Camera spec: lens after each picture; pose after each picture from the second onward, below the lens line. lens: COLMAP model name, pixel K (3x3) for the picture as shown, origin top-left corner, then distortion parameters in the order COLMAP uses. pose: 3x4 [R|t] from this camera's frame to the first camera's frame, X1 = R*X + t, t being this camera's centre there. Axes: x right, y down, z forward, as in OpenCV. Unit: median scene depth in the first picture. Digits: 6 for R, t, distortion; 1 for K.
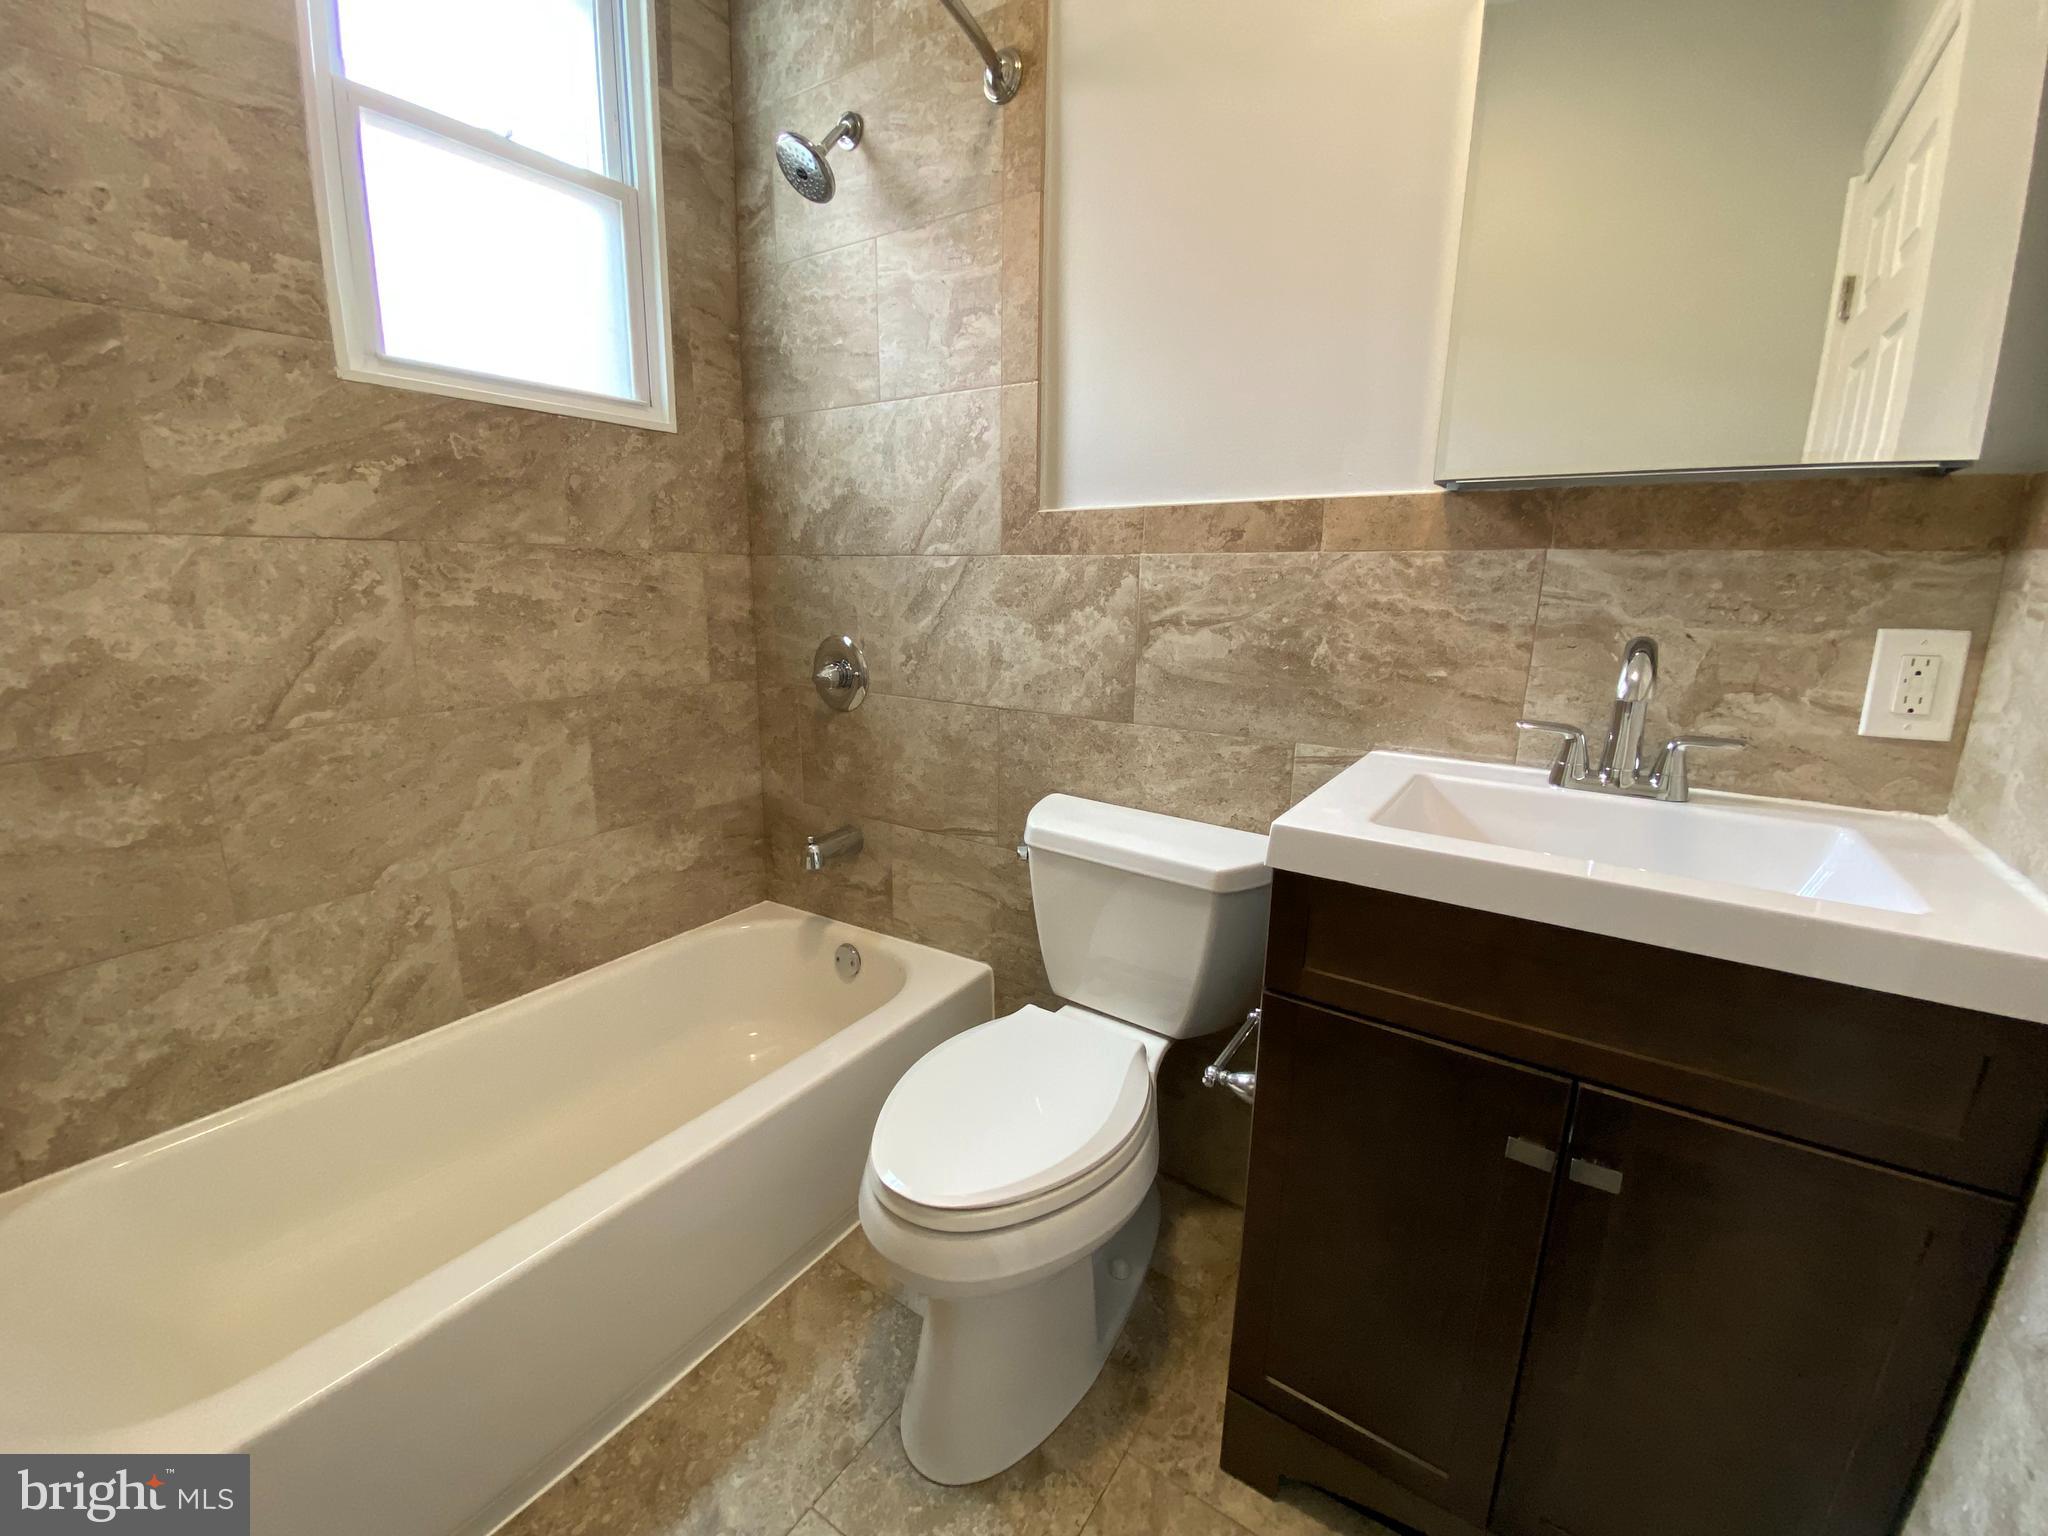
lens RADIAL K [[847.9, 0, 1018.3], [0, 847.9, 779.7], [0, 0, 1]] dist [0.037541, -0.025908]
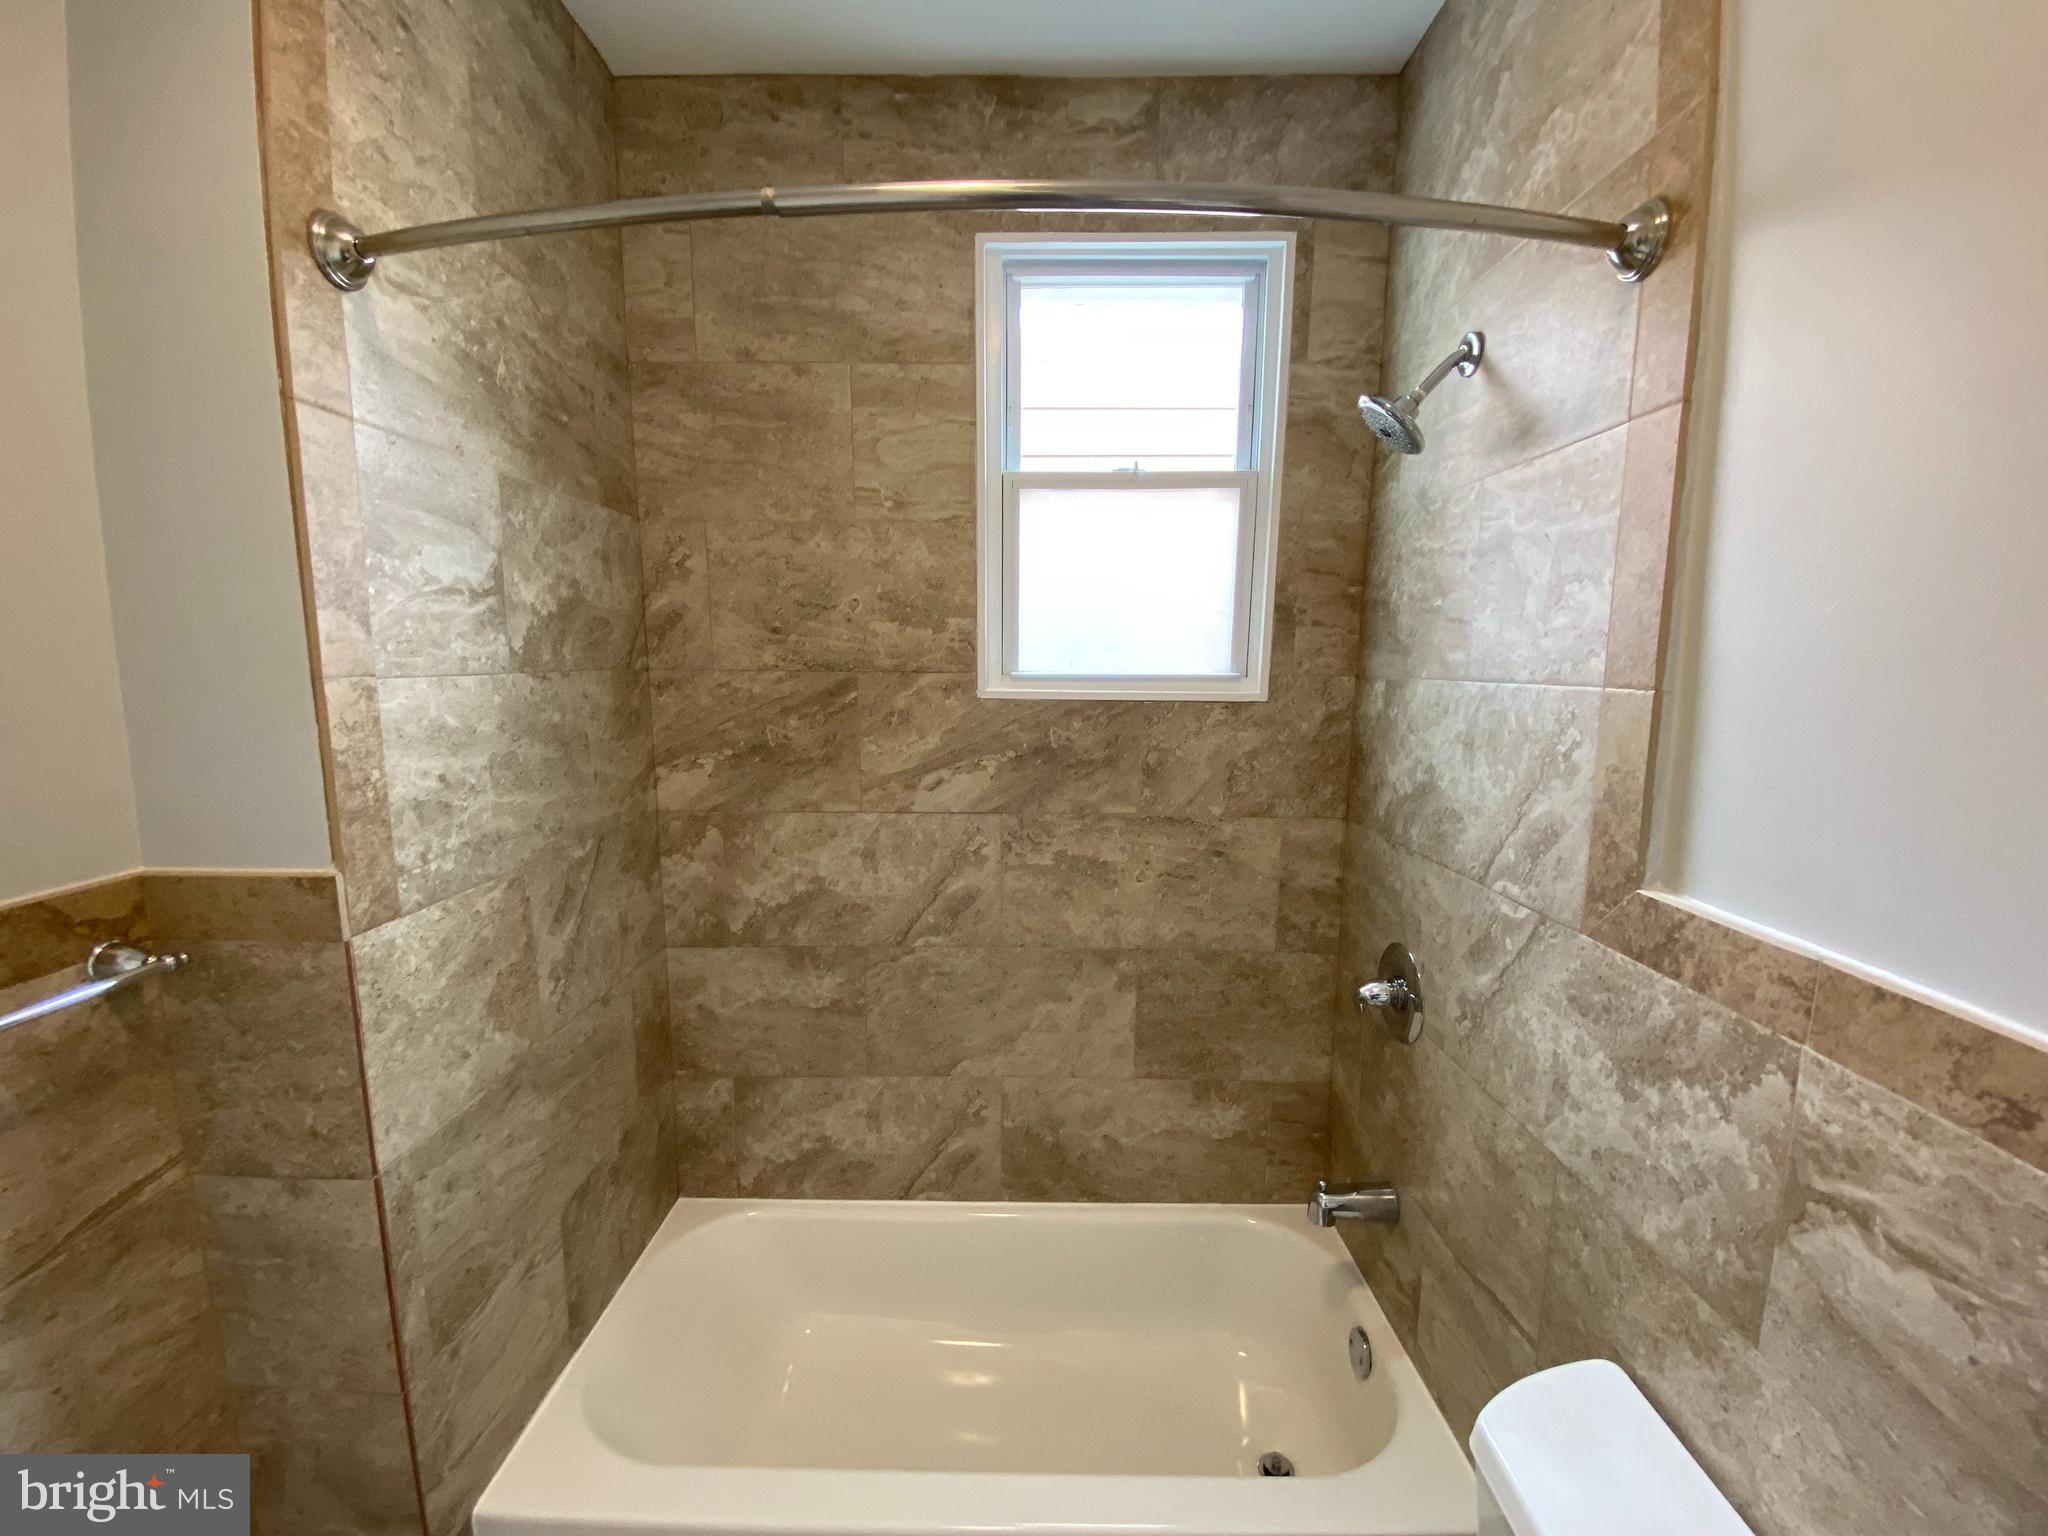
lens RADIAL K [[825.2, 0, 1015.3], [0, 825.2, 765.4], [0, 0, 1]] dist [0.020989, -0.021085]
pose [[0.554674, 0.096851, -0.826412, 0.259979], [-0.194486, 0.980781, -0.015593, -0.315398], [0.809019, 0.169375, 0.562850, 0.311227]]
